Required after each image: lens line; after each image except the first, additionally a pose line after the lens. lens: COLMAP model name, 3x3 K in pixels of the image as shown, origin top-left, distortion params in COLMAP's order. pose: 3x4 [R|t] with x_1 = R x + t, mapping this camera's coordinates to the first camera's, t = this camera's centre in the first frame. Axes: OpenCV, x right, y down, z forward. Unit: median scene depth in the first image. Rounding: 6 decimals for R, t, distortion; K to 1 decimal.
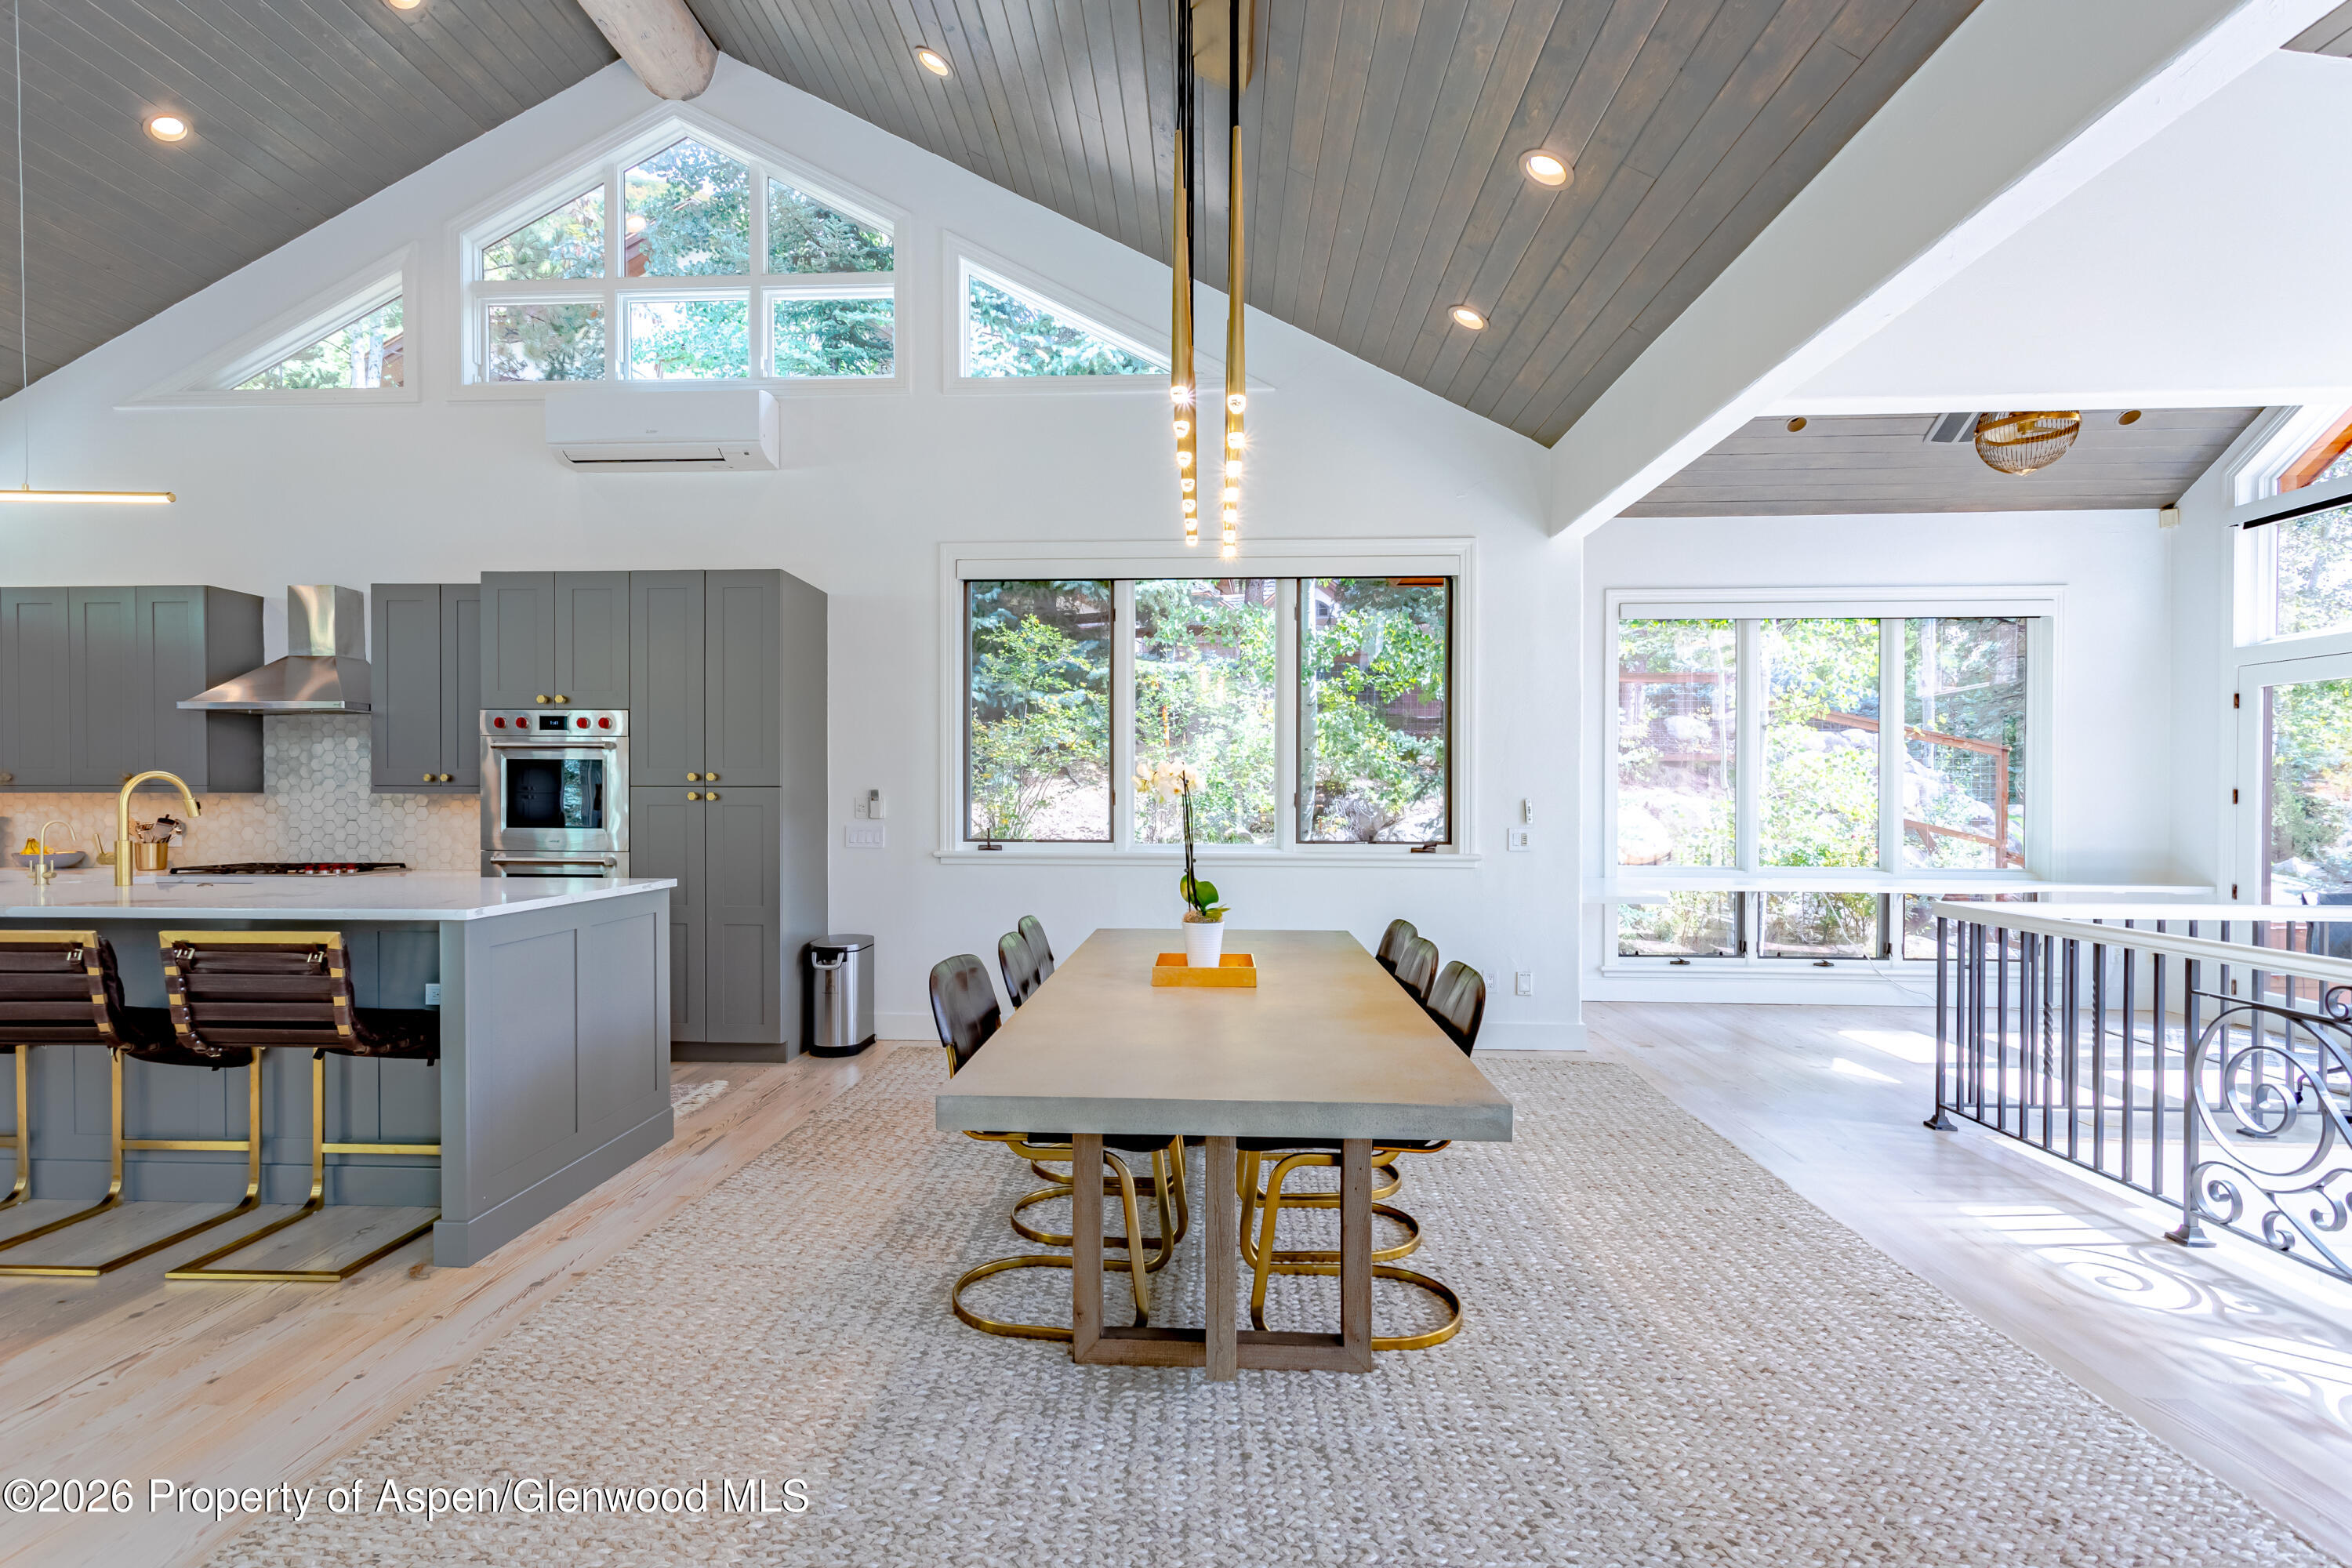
lens RADIAL K [[1158.1, 0, 1168.7], [0, 1158.1, 814.6], [0, 0, 1]] dist [-0.000996, -0.000028]
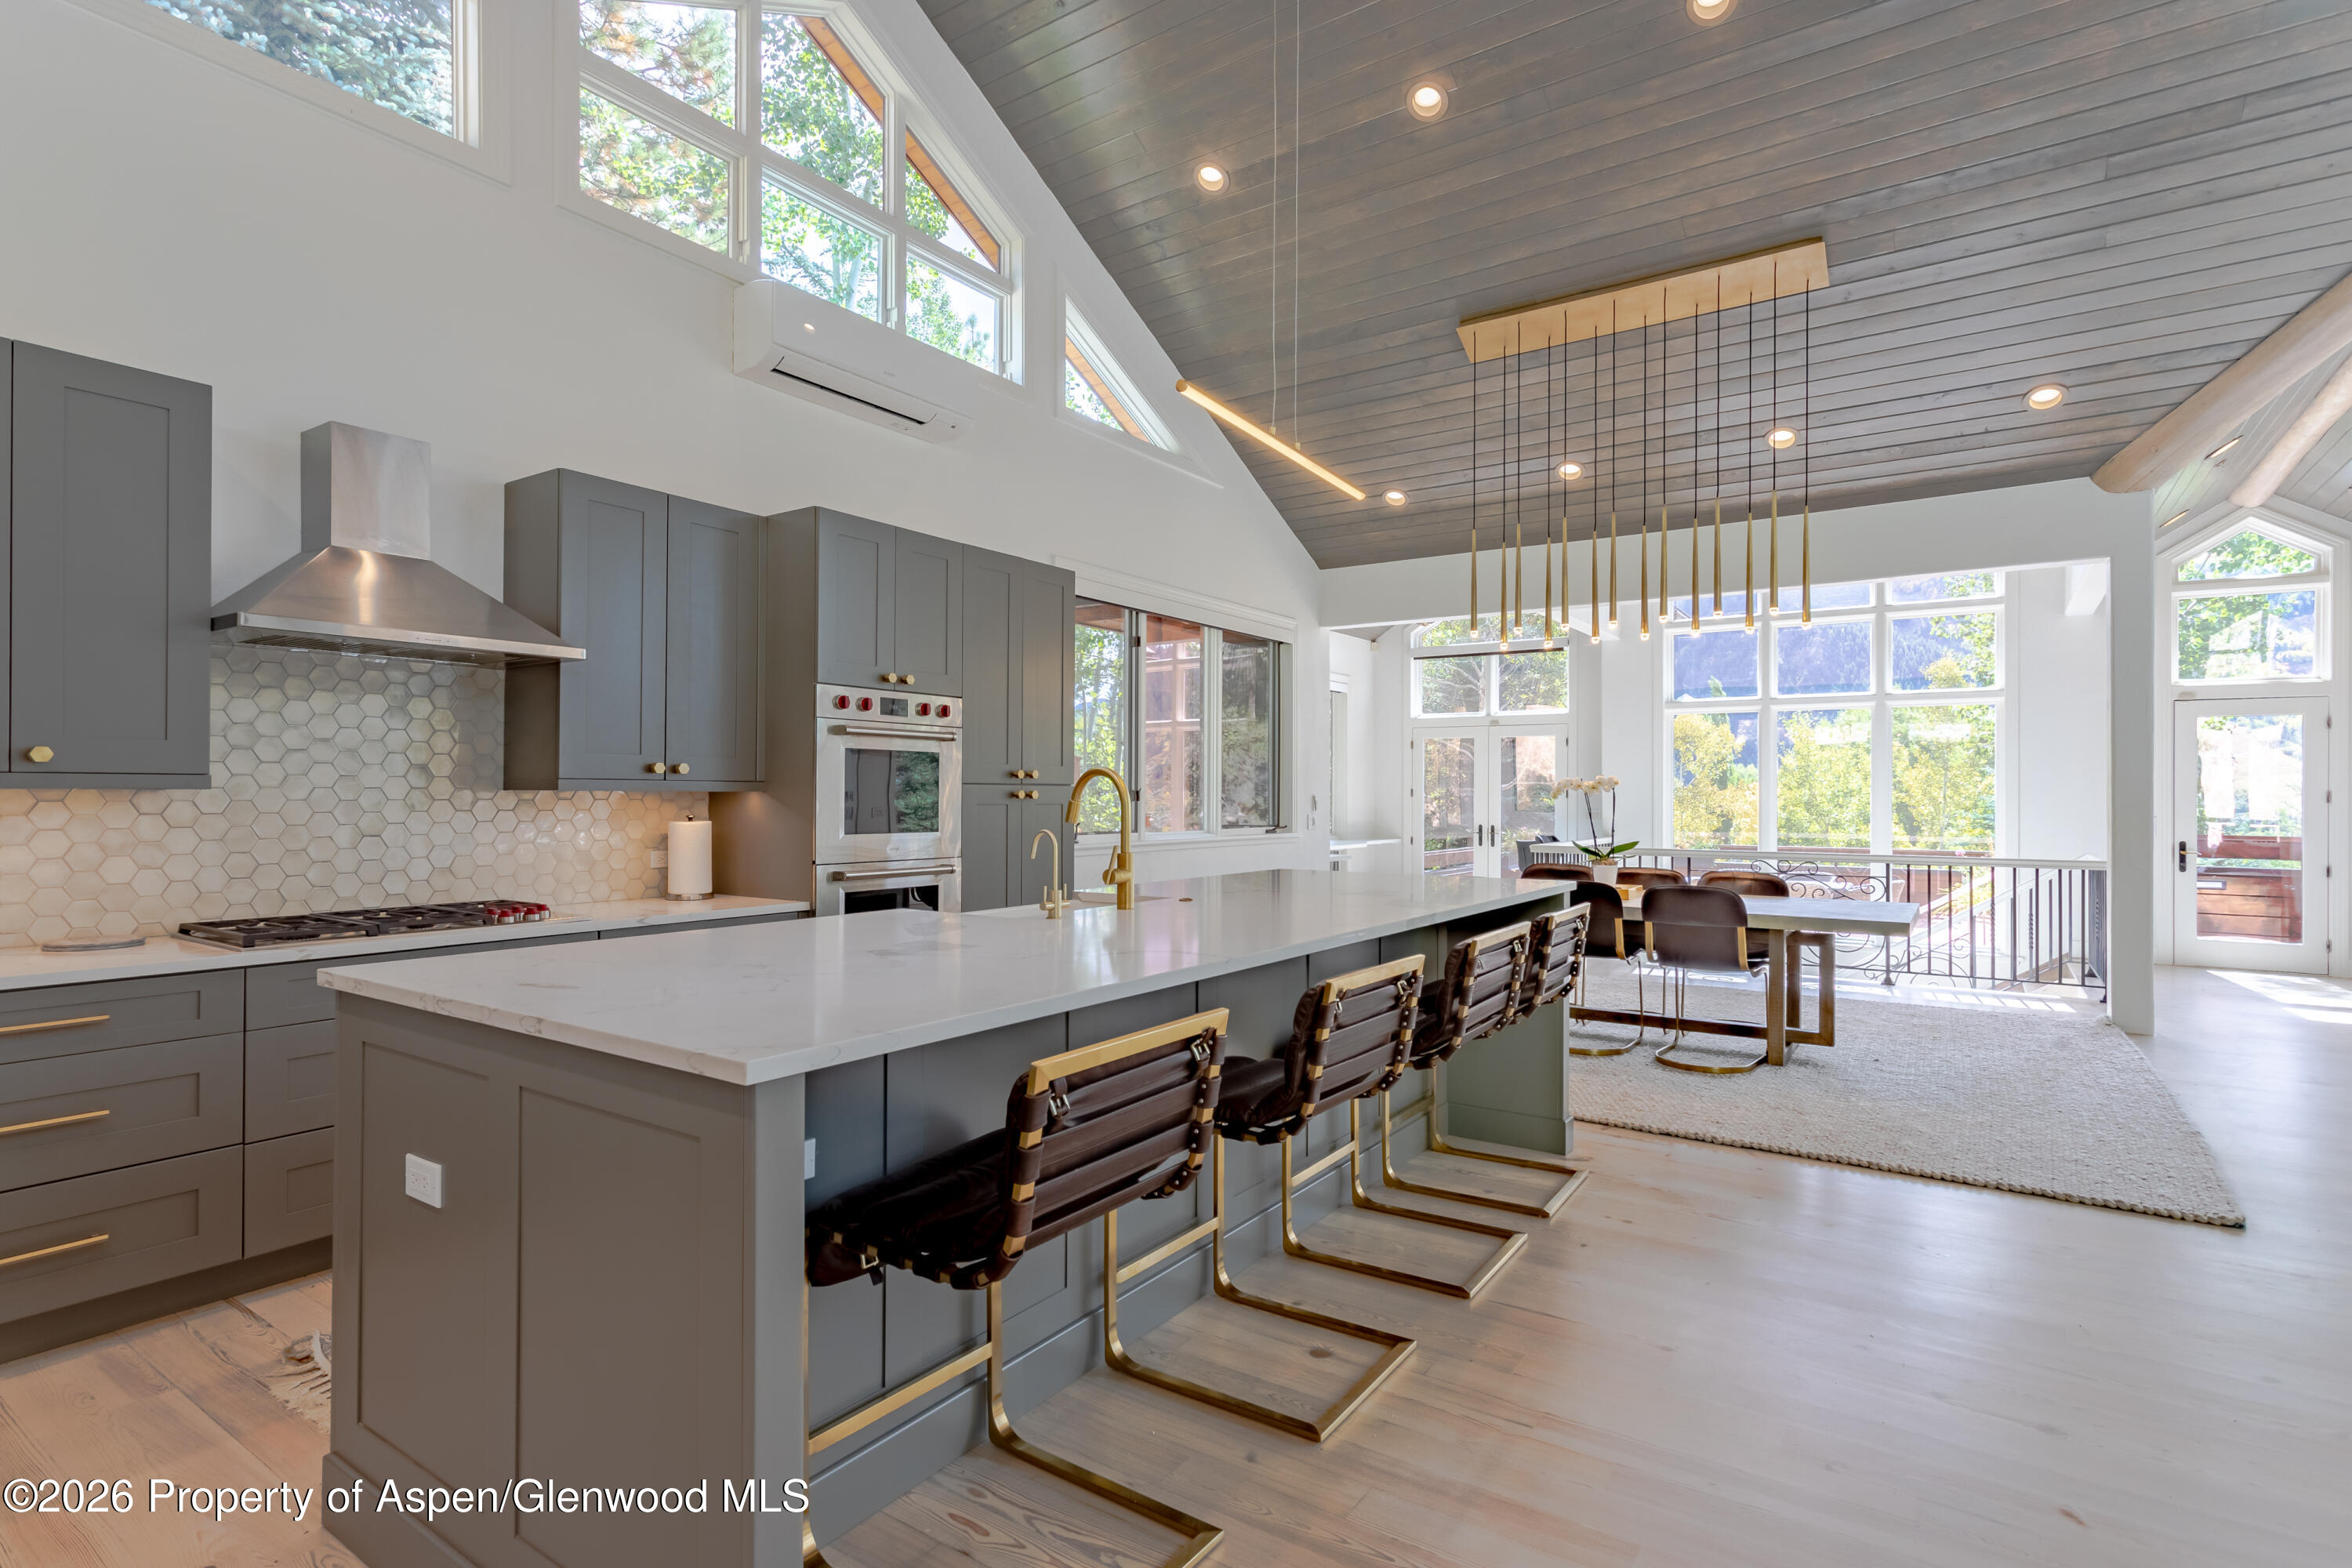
lens RADIAL K [[1131.1, 0, 1176.0], [0, 1131.1, 784.0], [0, 0, 1]] dist [-0.001302, -0.000064]
pose [[0.518629, 0.006035, 0.854978, -1.116876], [0.009560, 0.999872, -0.012857, -0.011447], [-0.854946, 0.014842, 0.518505, 0.405020]]
